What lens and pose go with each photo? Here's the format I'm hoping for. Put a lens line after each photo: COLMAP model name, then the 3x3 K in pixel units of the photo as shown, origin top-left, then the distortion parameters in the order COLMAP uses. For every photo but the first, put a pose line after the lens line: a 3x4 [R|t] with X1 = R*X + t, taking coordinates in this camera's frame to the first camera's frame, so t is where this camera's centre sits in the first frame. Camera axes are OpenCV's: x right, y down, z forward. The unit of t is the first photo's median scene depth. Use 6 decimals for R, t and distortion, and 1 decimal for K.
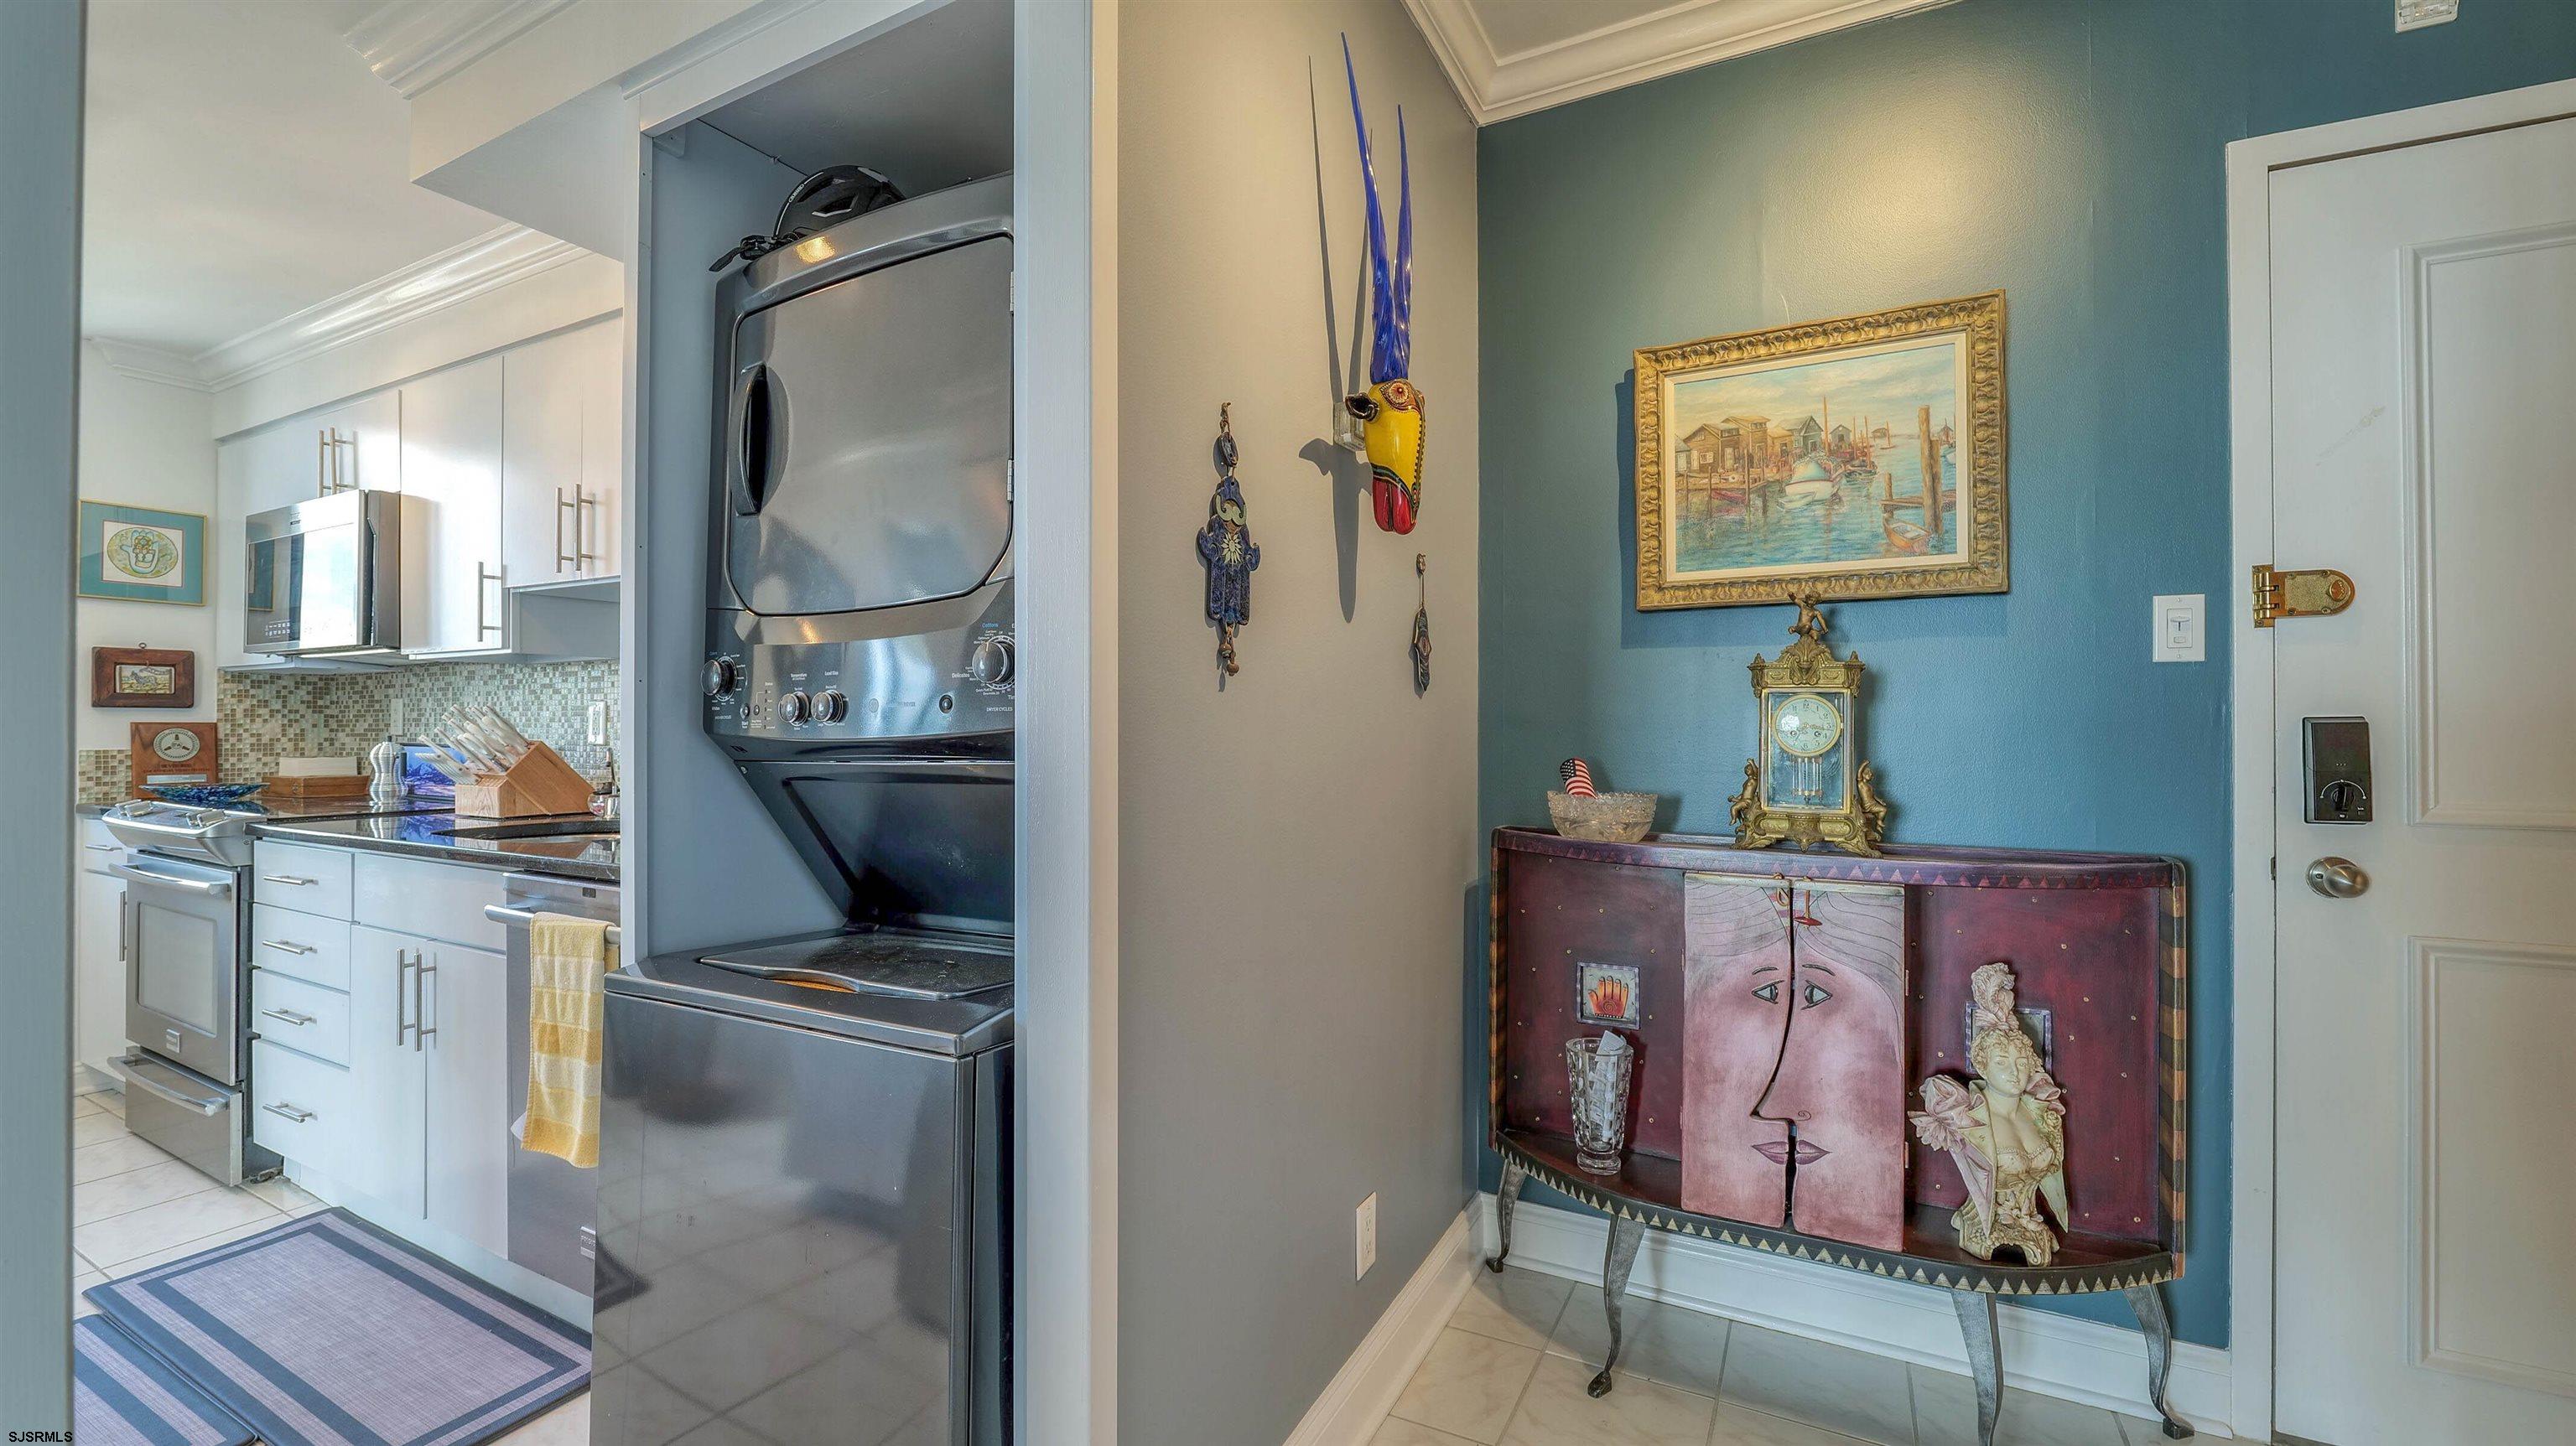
lens RADIAL K [[1052.0, 0, 1268.3], [0, 1052.0, 716.7], [0, 0, 1]] dist [-0.013170, 0.001009]
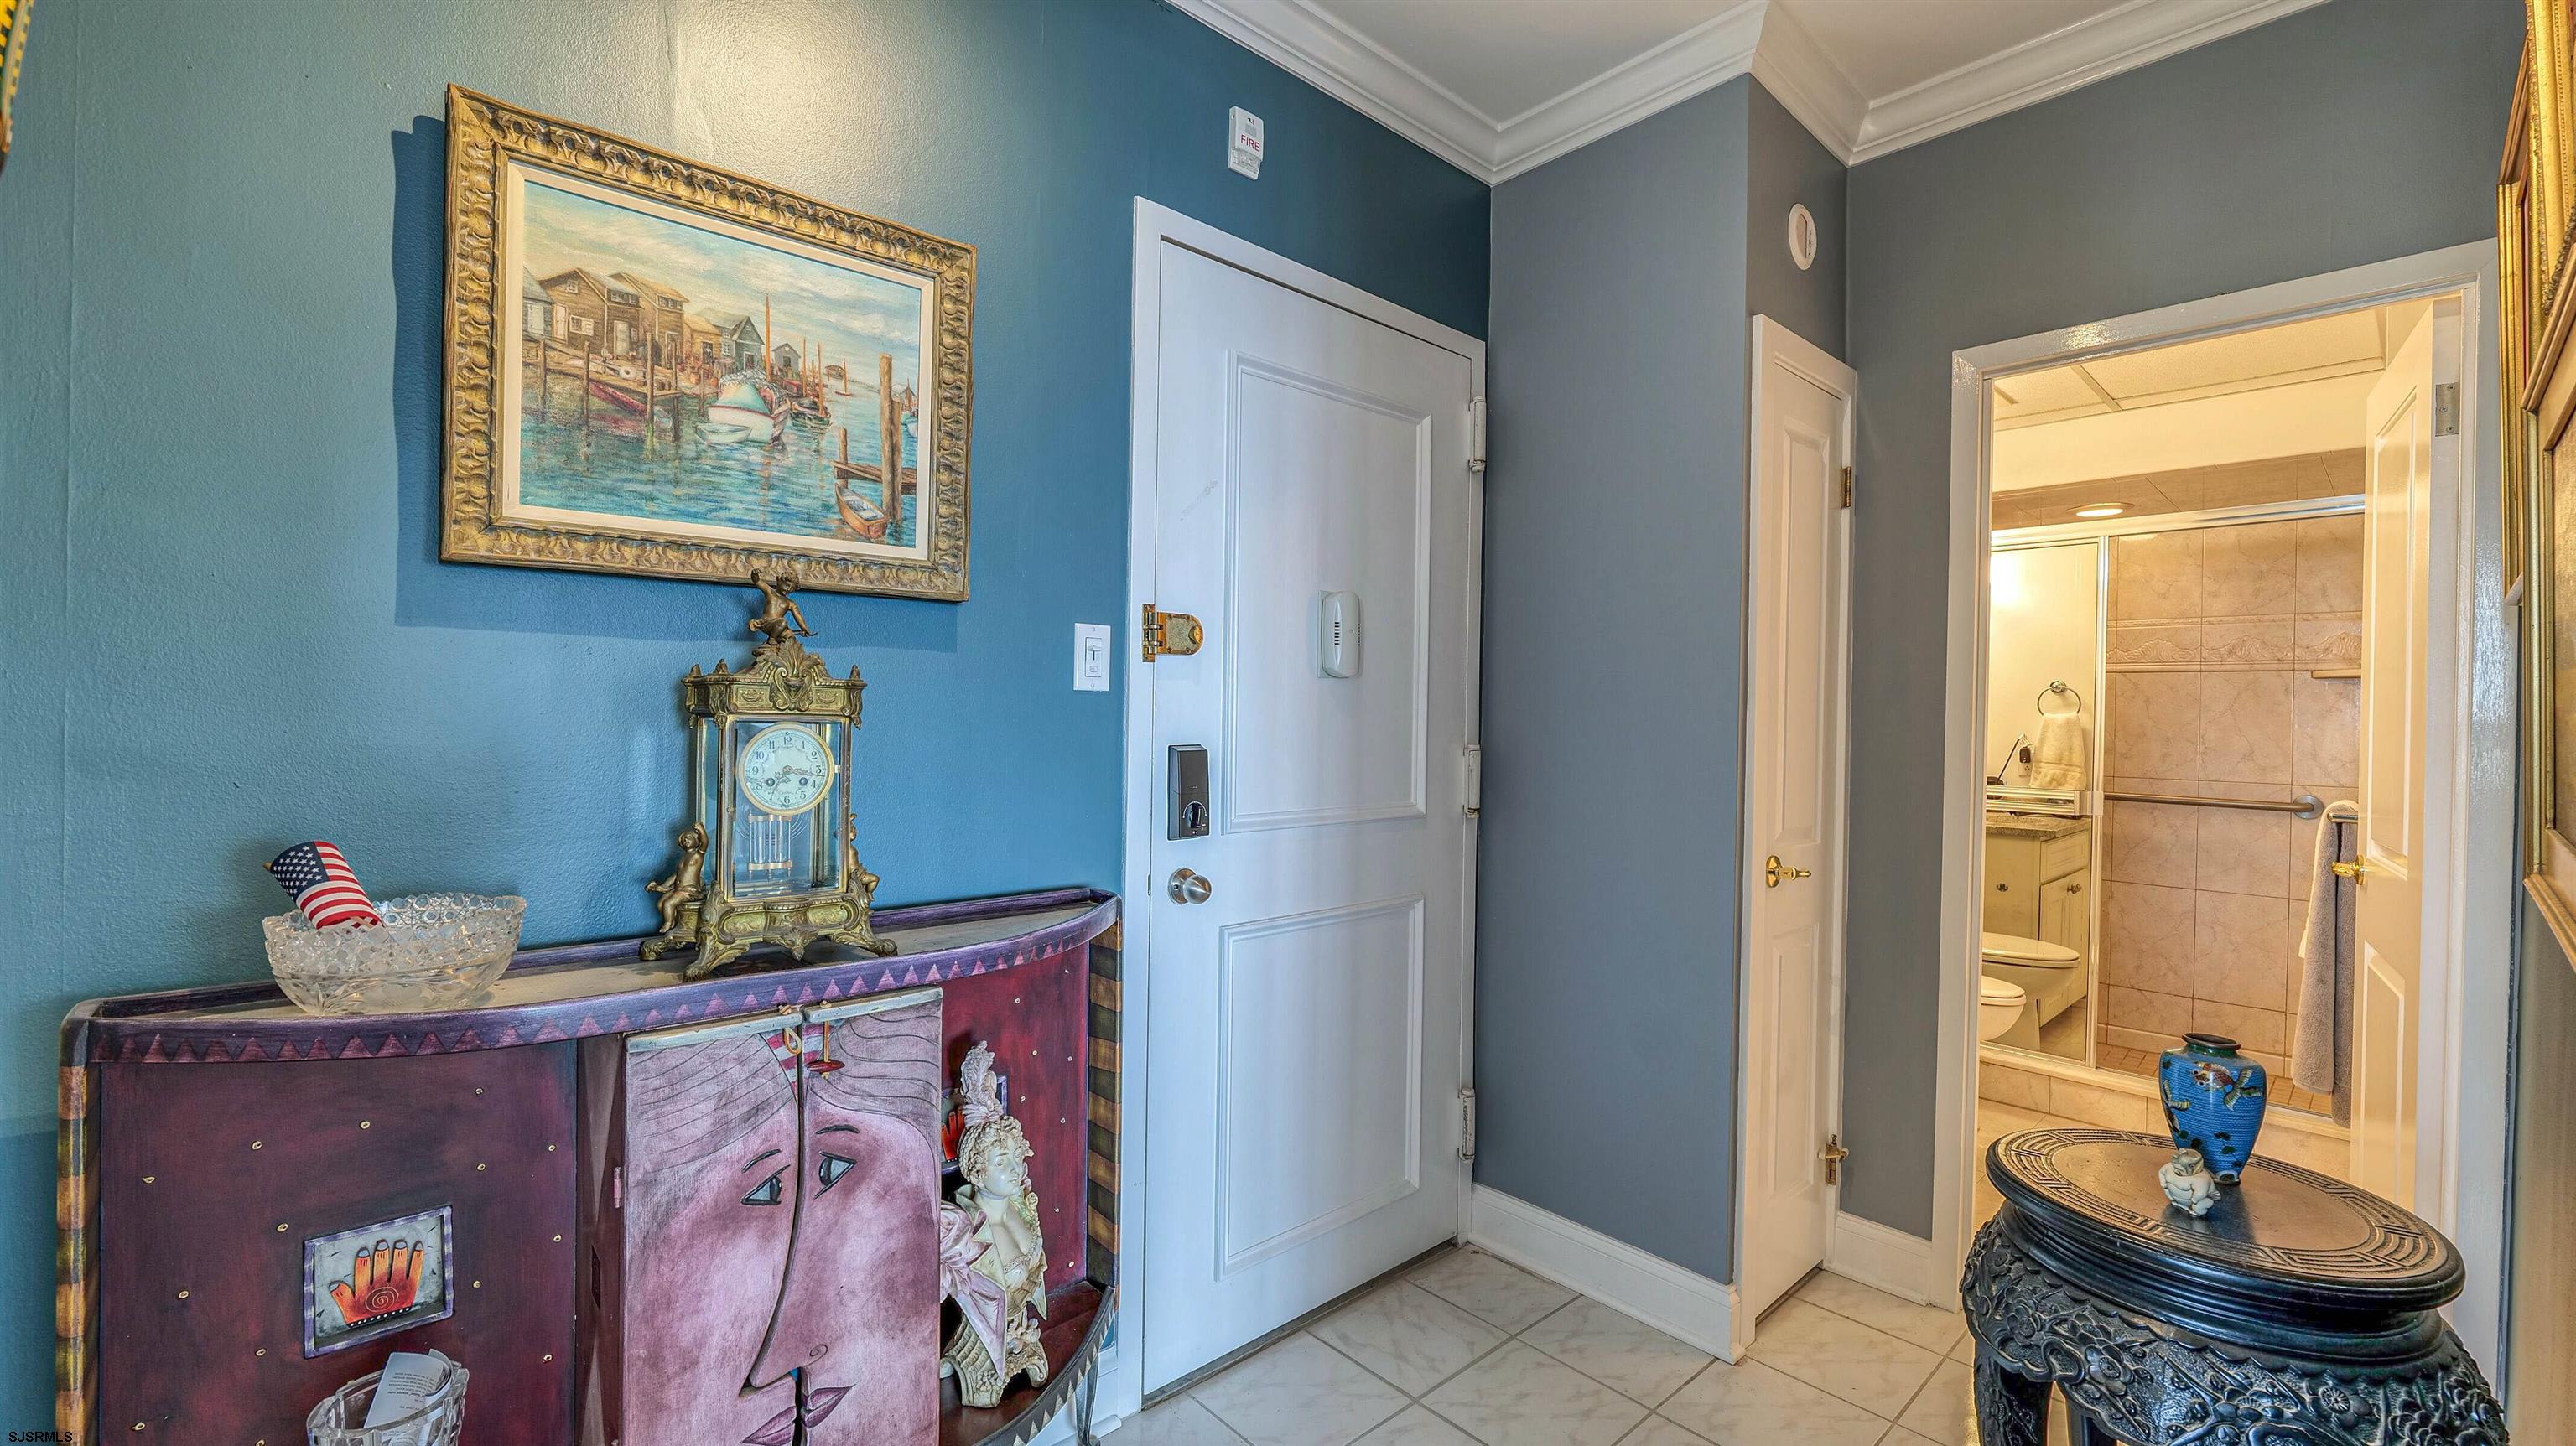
lens RADIAL K [[1052.0, 0, 1273.9], [0, 1052.0, 716.3], [0, 0, 1]] dist [-0.013170, 0.001009]
pose [[0.335974, -0.000908, 0.941871, -0.020939], [-0.022949, 0.999695, 0.009150, -0.037644], [-0.941592, -0.024689, 0.335851, 0.448508]]
